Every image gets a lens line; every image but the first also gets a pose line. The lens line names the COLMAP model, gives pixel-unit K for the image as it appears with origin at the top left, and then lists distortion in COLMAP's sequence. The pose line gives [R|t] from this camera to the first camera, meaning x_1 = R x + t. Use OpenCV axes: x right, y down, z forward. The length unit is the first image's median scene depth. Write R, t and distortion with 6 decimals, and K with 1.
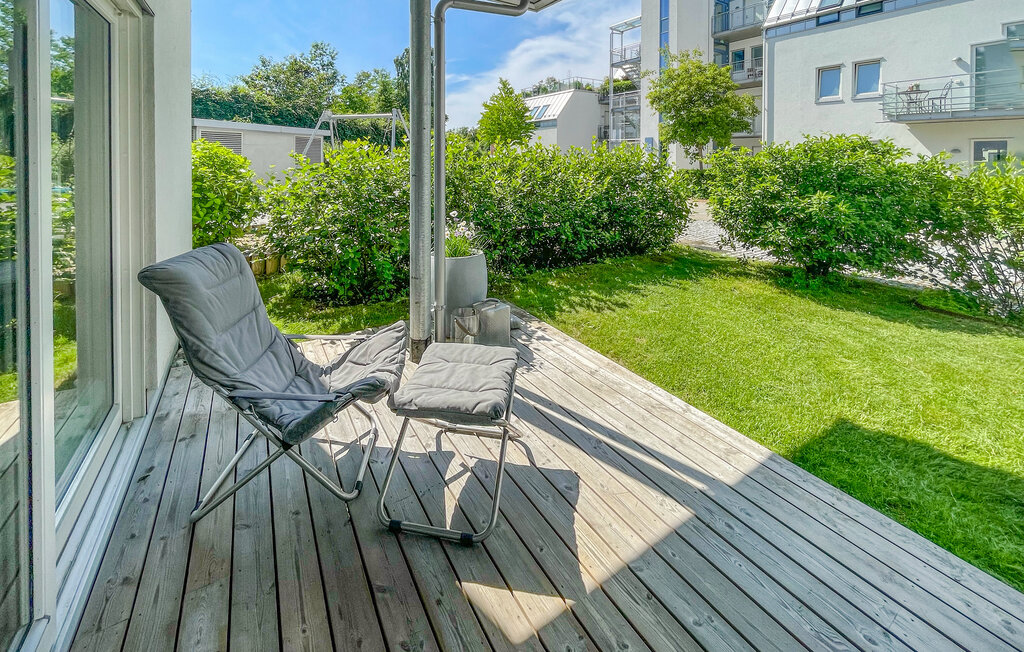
lens RADIAL K [[396.2, 0, 512.0], [0, 396.2, 326.0], [0, 0, 1]] dist [0.000728, 0.000170]
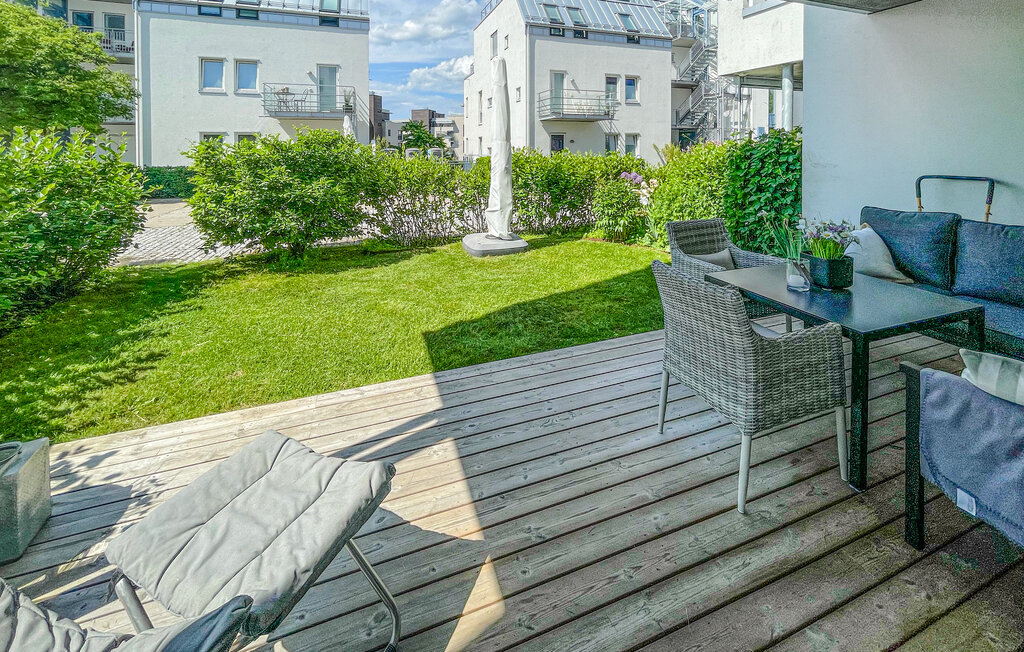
lens RADIAL K [[396.2, 0, 512.0], [0, 396.2, 326.0], [0, 0, 1]] dist [0.000728, 0.000170]
pose [[0.176899, -0.415810, 0.892081, -0.263700], [0.393099, 0.860794, 0.323275, -0.090801], [-0.902319, 0.293490, 0.315728, 0.190234]]
